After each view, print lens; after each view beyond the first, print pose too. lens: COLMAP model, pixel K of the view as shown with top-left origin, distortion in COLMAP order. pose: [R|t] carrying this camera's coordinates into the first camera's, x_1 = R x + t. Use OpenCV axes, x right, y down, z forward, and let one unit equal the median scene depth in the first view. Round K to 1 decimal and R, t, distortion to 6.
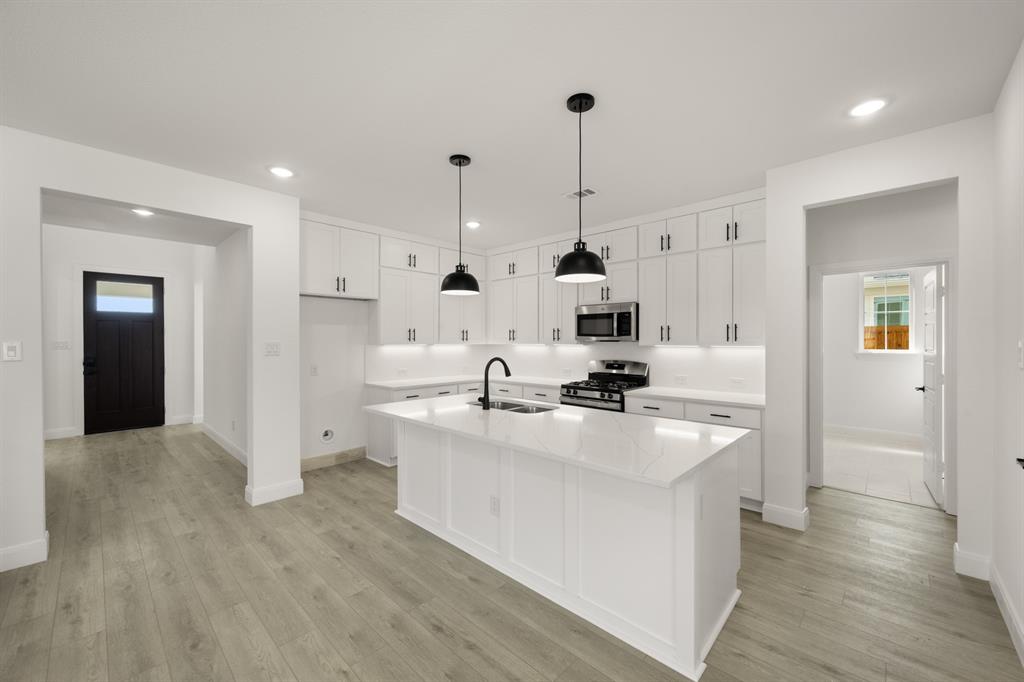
lens RADIAL K [[400.1, 0, 511.9], [0, 400.1, 340.3], [0, 0, 1]] dist [0.003630, 0.000124]
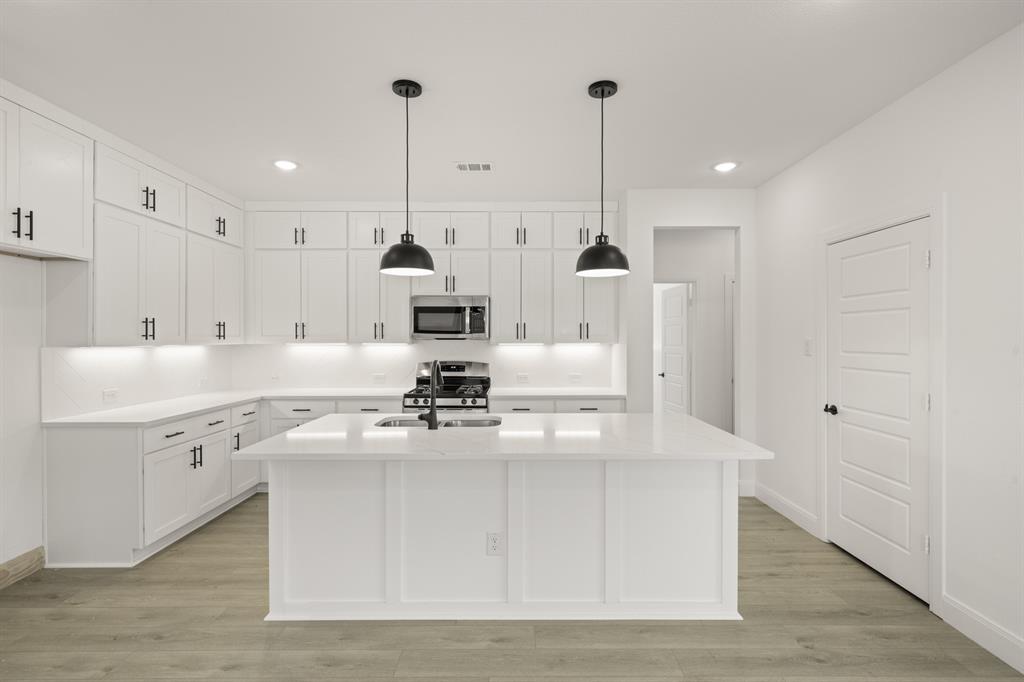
lens RADIAL K [[488.0, 0, 512.4], [0, 488.0, 340.2], [0, 0, 1]] dist [0.005021, 0.000118]
pose [[0.727251, -0.002885, 0.686366, -0.388921], [-0.000113, 0.999991, 0.004323, 0.000064], [-0.686372, -0.003221, 0.727243, 0.148387]]
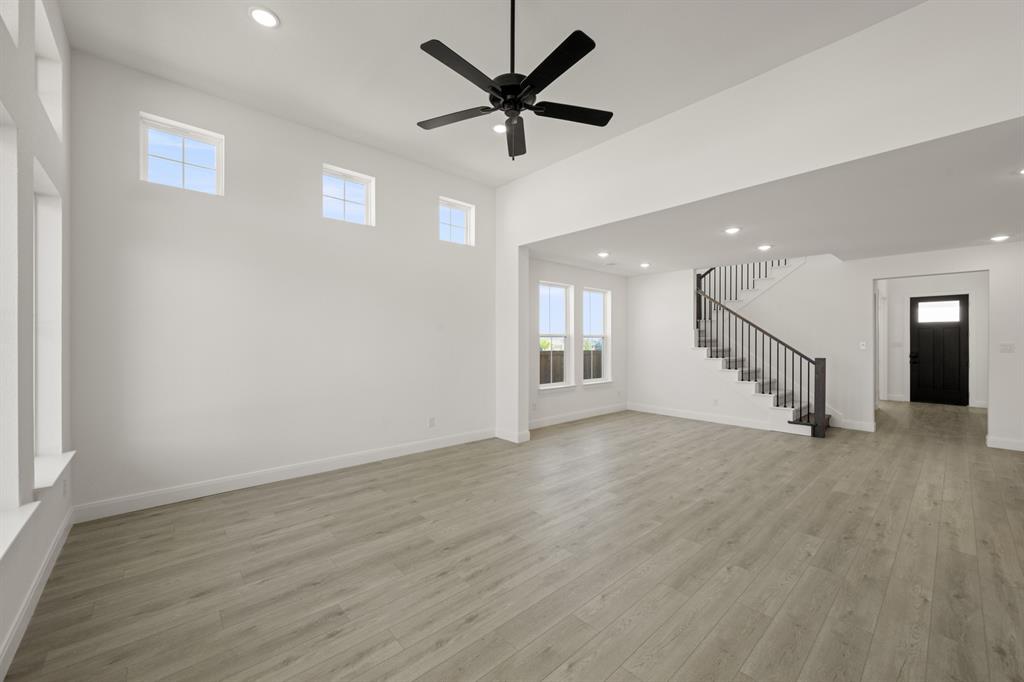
lens RADIAL K [[400.1, 0, 515.6], [0, 400.1, 344.3], [0, 0, 1]] dist [0.003630, 0.000124]
pose [[-0.071491, 0.008279, -0.997407, 0.825414], [0.001833, 0.999965, 0.008169, -0.005722], [0.997440, -0.001244, -0.071504, -0.576191]]
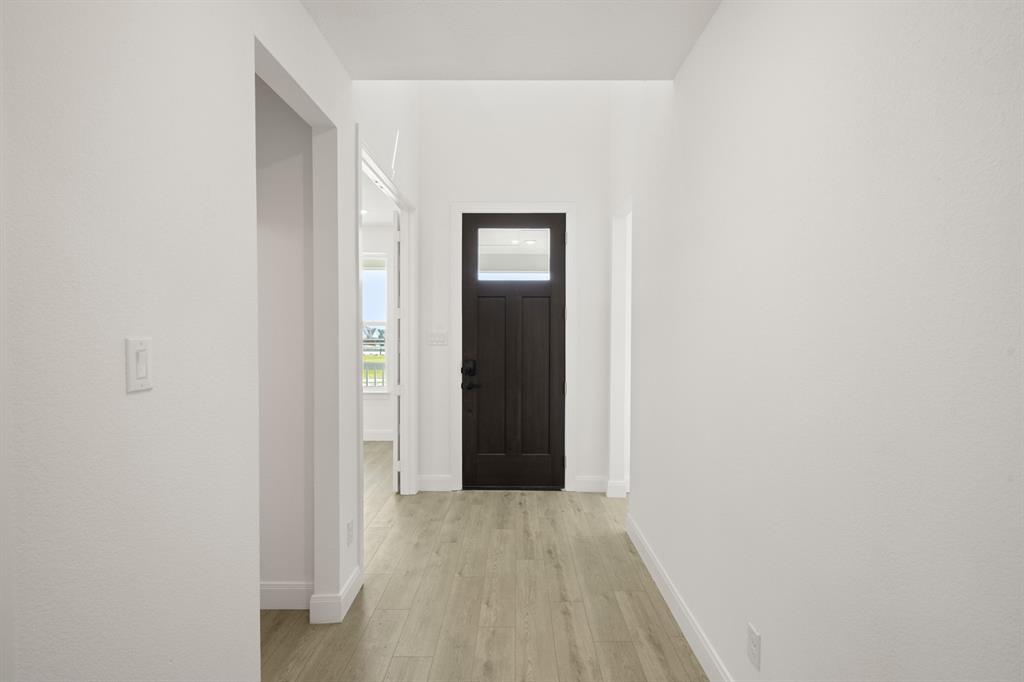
lens RADIAL K [[405.1, 0, 514.7], [0, 405.1, 340.7], [0, 0, 1]] dist [-0.000384, 0.000000]
pose [[0.664585, 0.023826, -0.746833, -0.761242], [-0.006002, 0.999629, 0.026550, -0.001765], [0.747189, -0.013163, 0.664481, 0.885314]]
